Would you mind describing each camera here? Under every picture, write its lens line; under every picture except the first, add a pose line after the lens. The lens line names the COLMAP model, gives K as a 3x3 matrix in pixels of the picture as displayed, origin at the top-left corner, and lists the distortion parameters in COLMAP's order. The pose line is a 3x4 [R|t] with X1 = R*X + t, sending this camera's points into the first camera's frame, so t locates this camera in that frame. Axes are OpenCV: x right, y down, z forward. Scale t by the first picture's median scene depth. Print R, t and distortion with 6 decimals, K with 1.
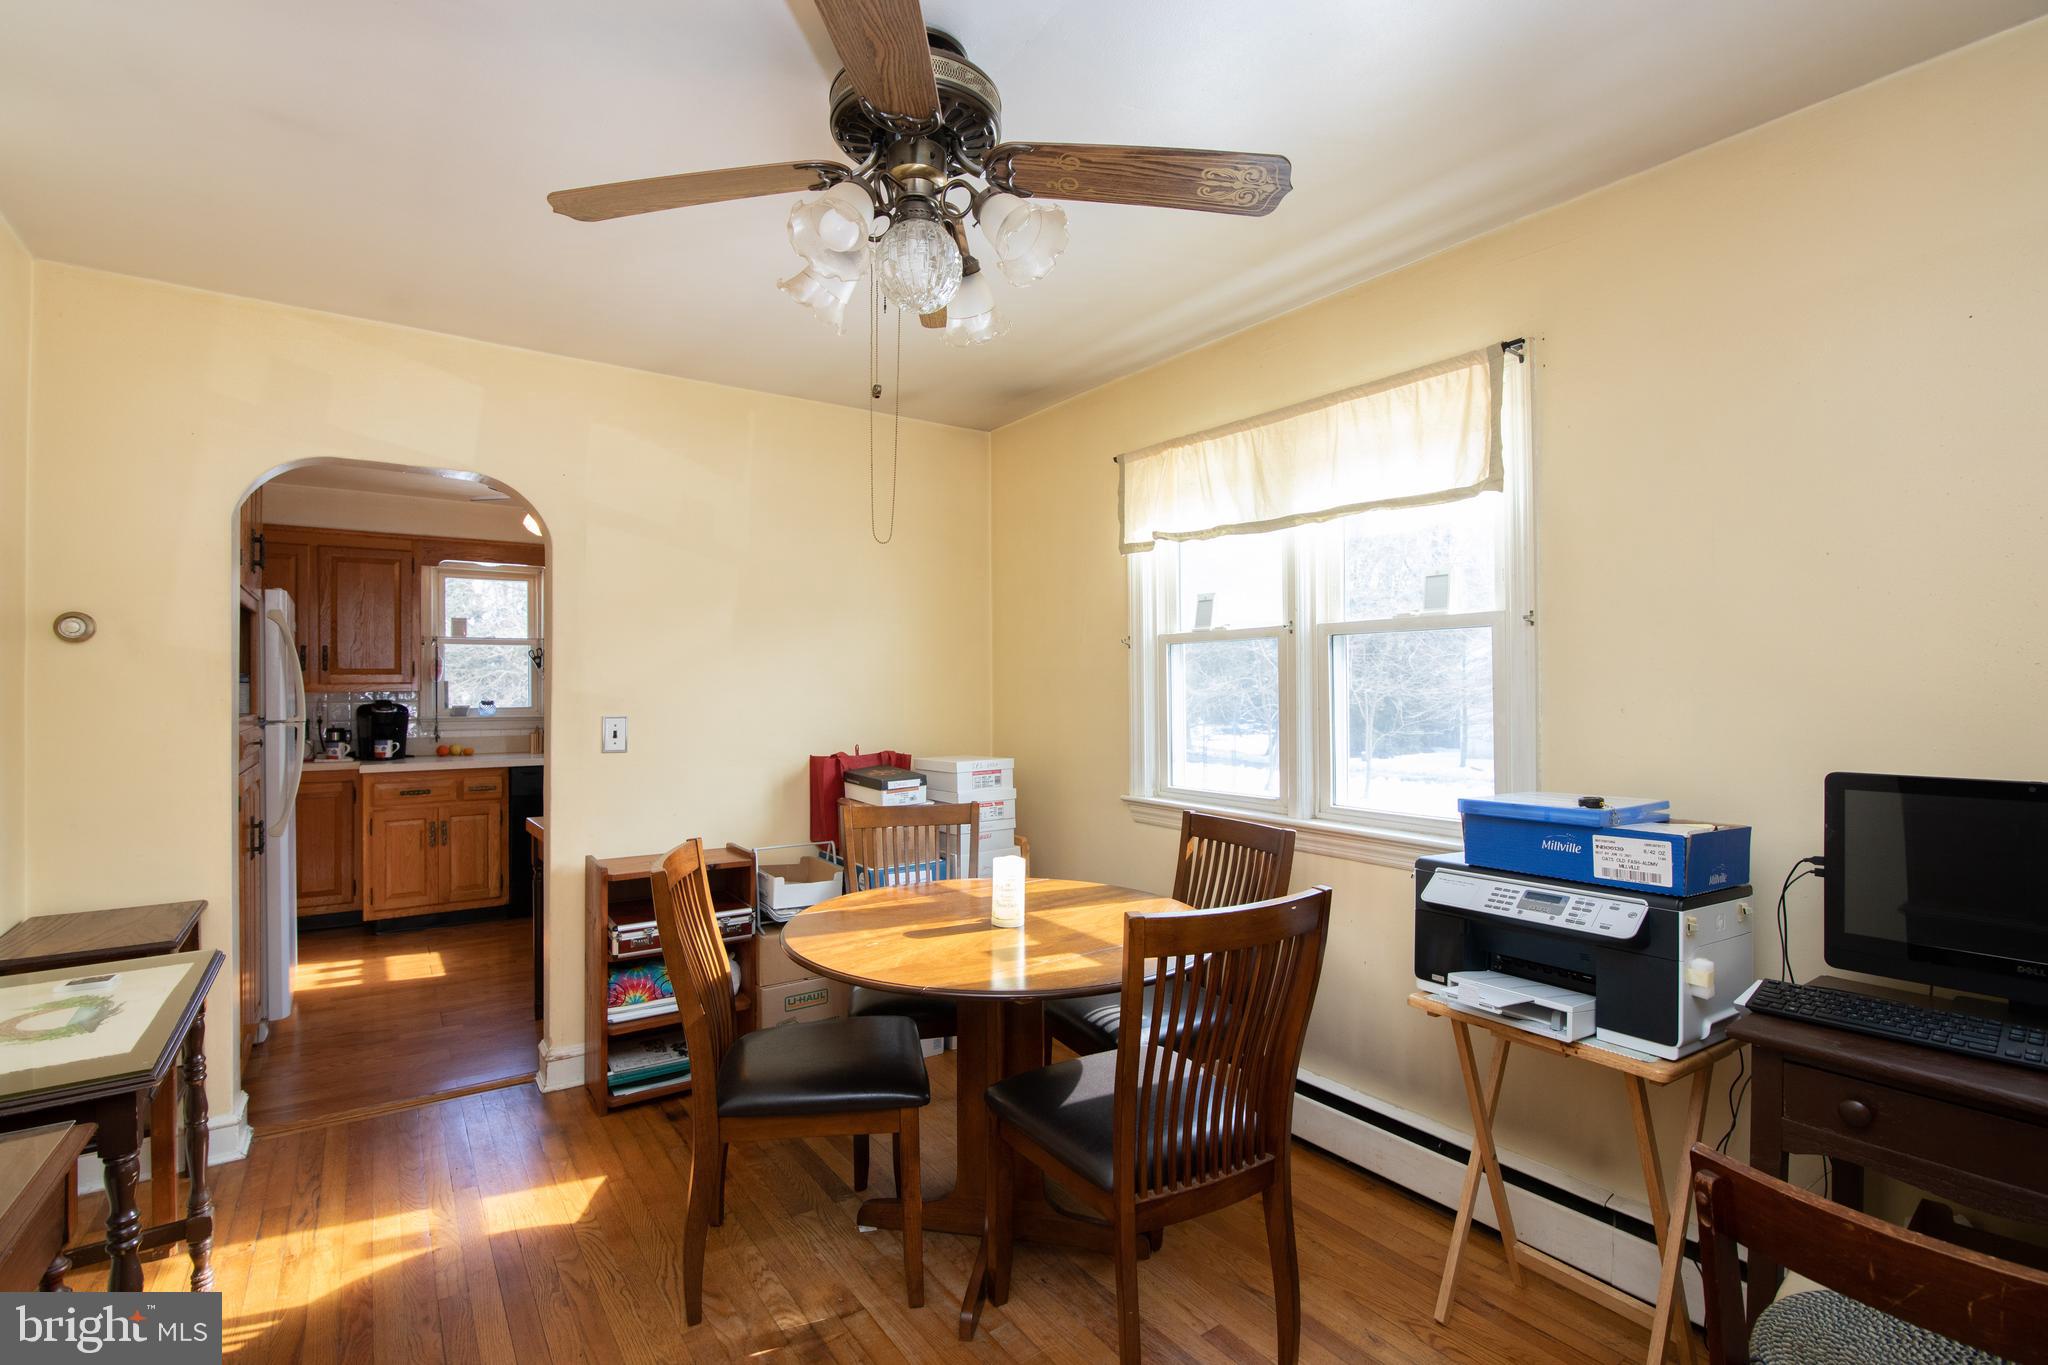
lens RADIAL K [[921.0, 0, 1017.0], [0, 921.0, 683.5], [0, 0, 1]] dist [-0.018010, 0.000809]
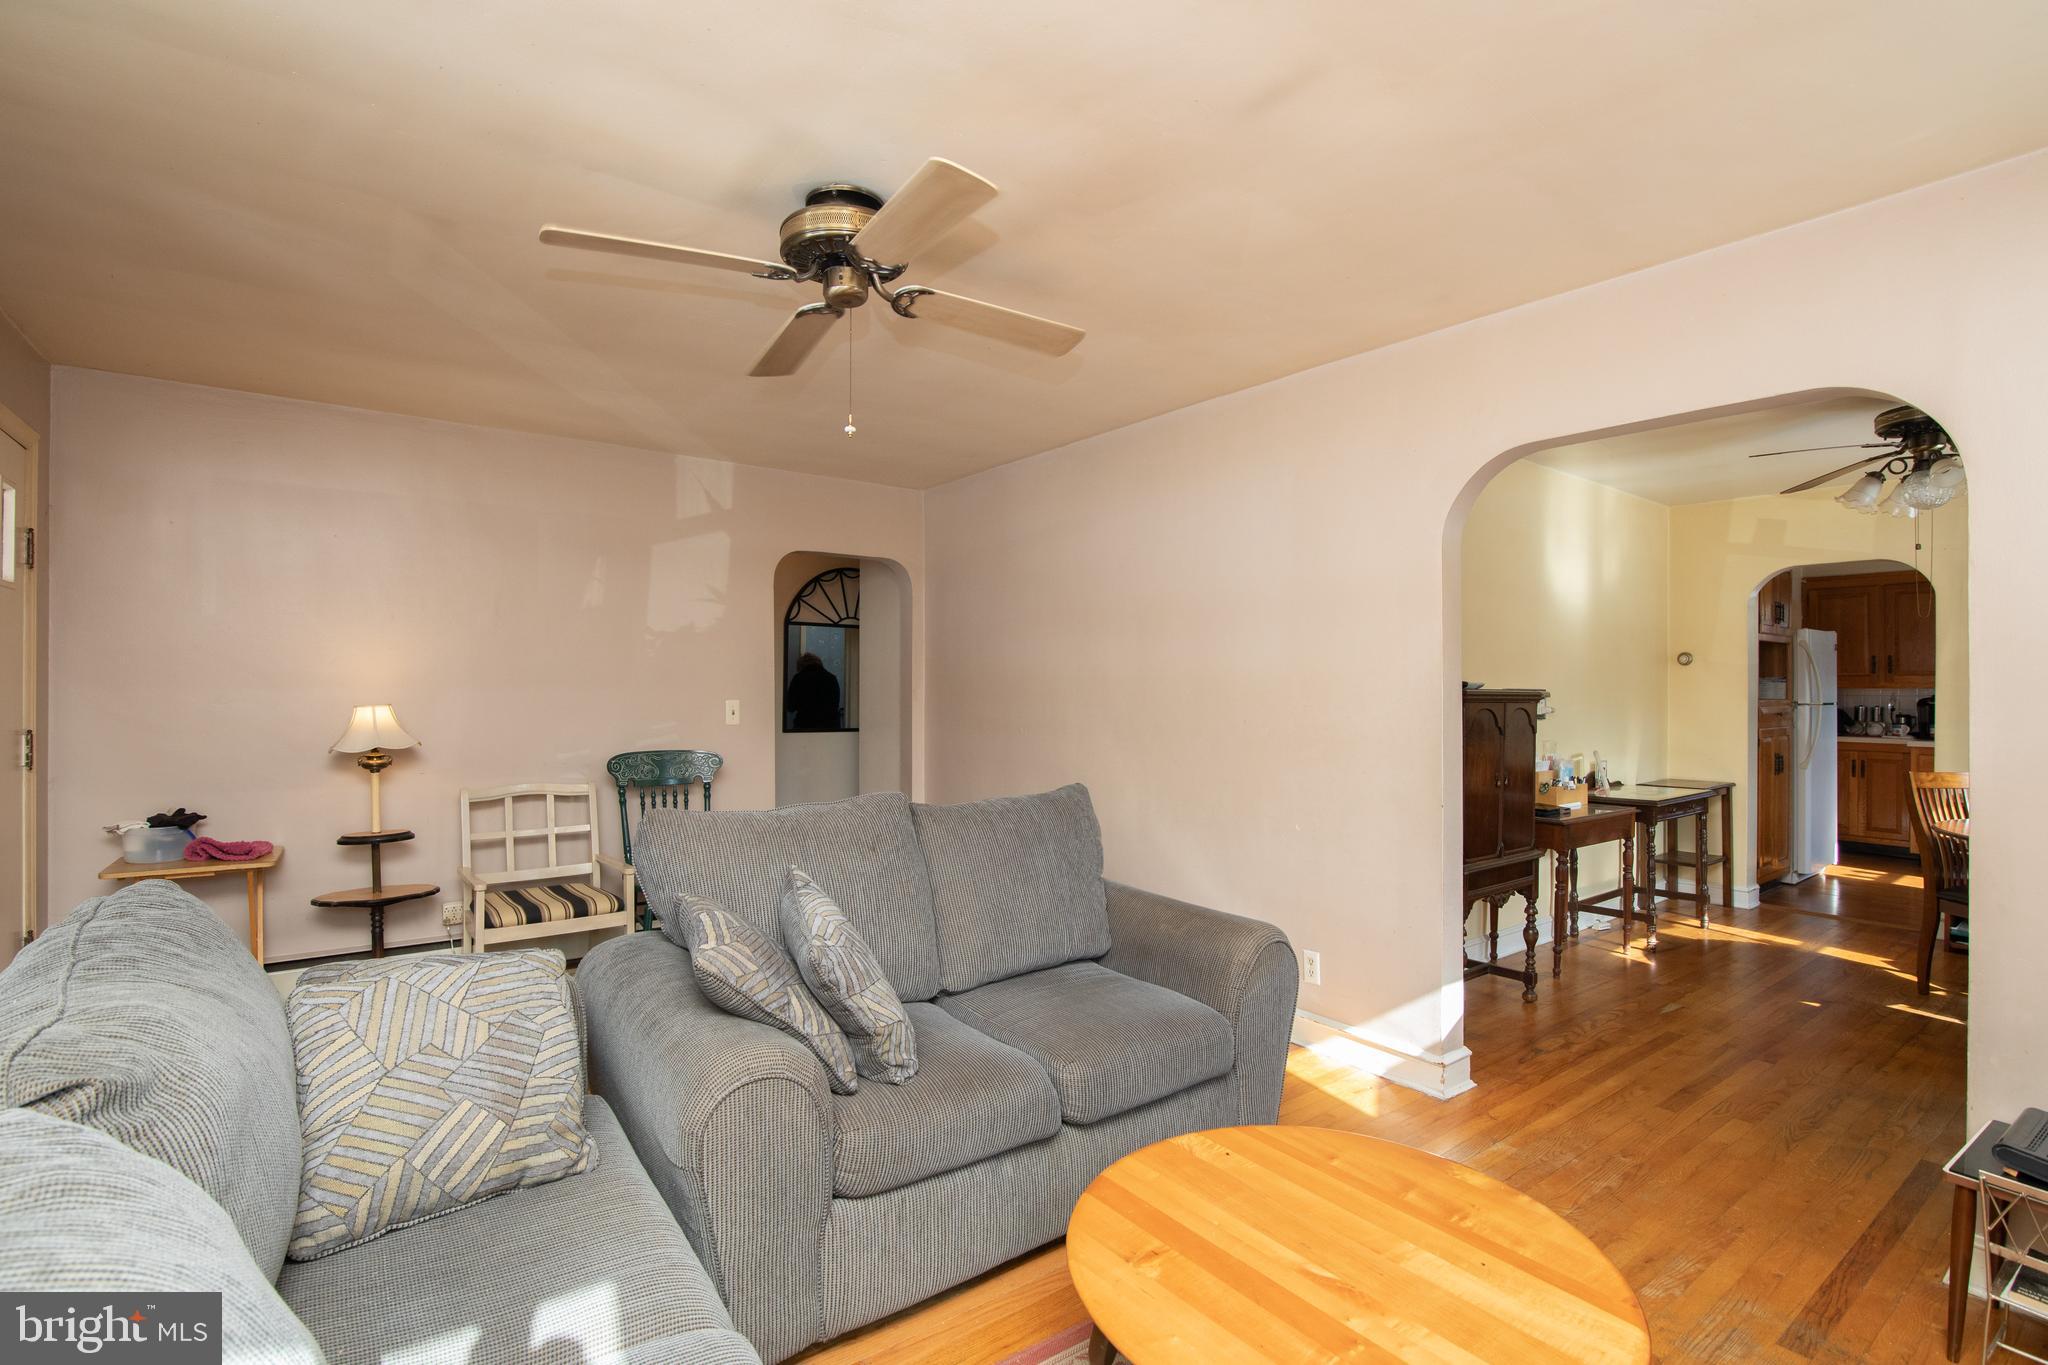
lens RADIAL K [[940.4, 0, 1024.0], [0, 940.4, 682.5], [0, 0, 1]] dist [-0.018405, 0.000472]
pose [[0.024217, 0.000507, -0.999707, 1.215882], [0.001619, 0.999999, 0.000546, -0.004149], [0.999705, -0.001631, 0.024217, -0.708126]]
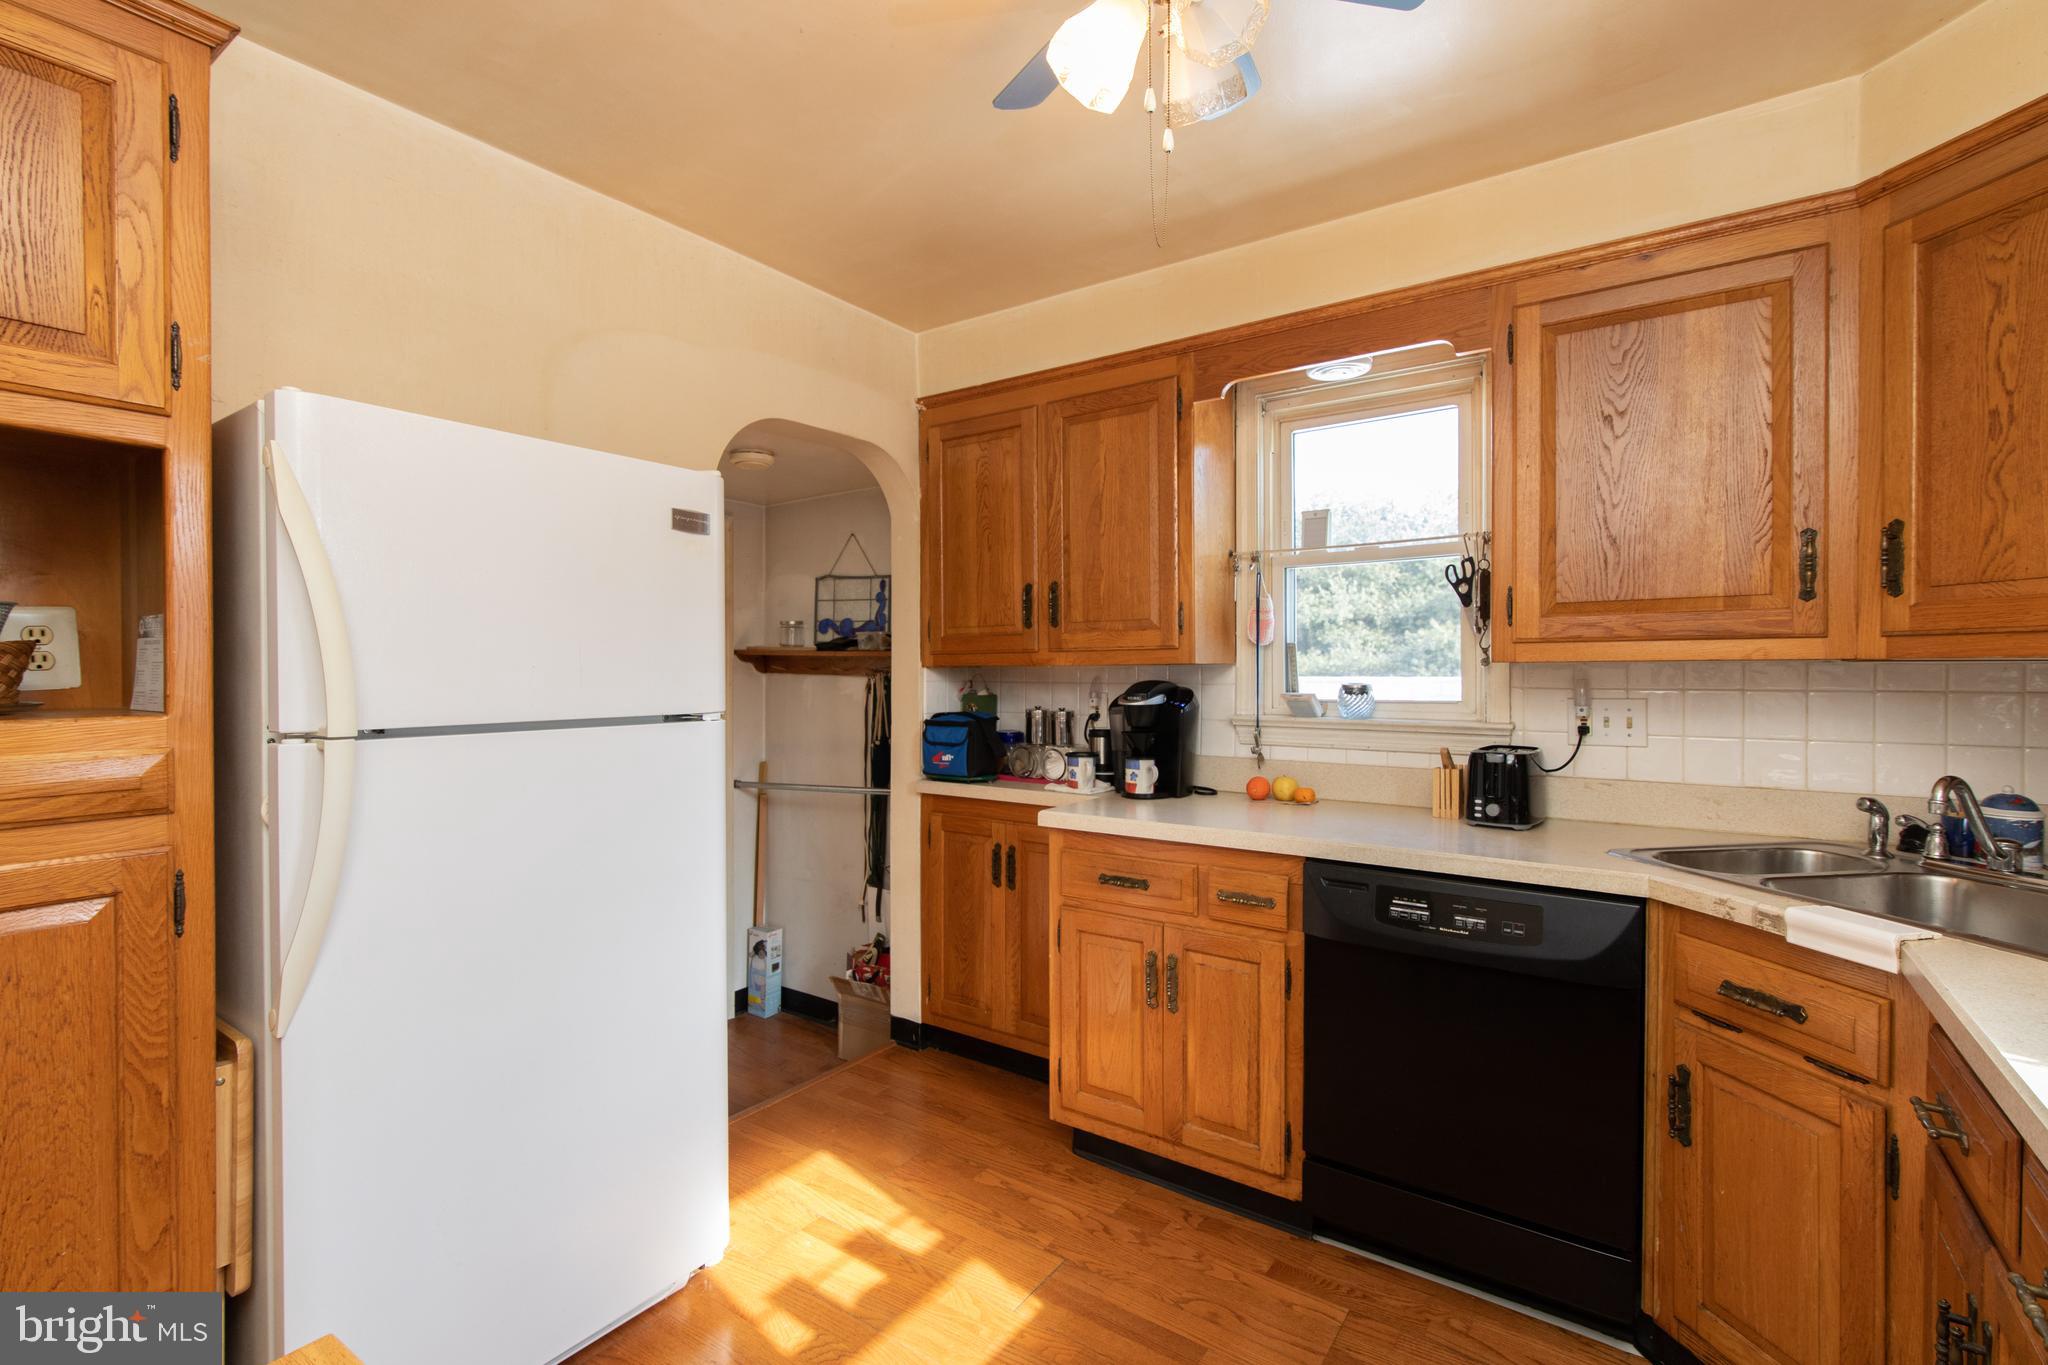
lens RADIAL K [[919.5, 0, 1024.0], [0, 919.5, 682.5], [0, 0, 1]] dist [0.001143, 0.000220]
pose [[0.333077, 0.015990, -0.942764, -0.451393], [0.003507, 0.999828, 0.018196, 0.018592], [0.942893, -0.009367, 0.332963, 1.514111]]
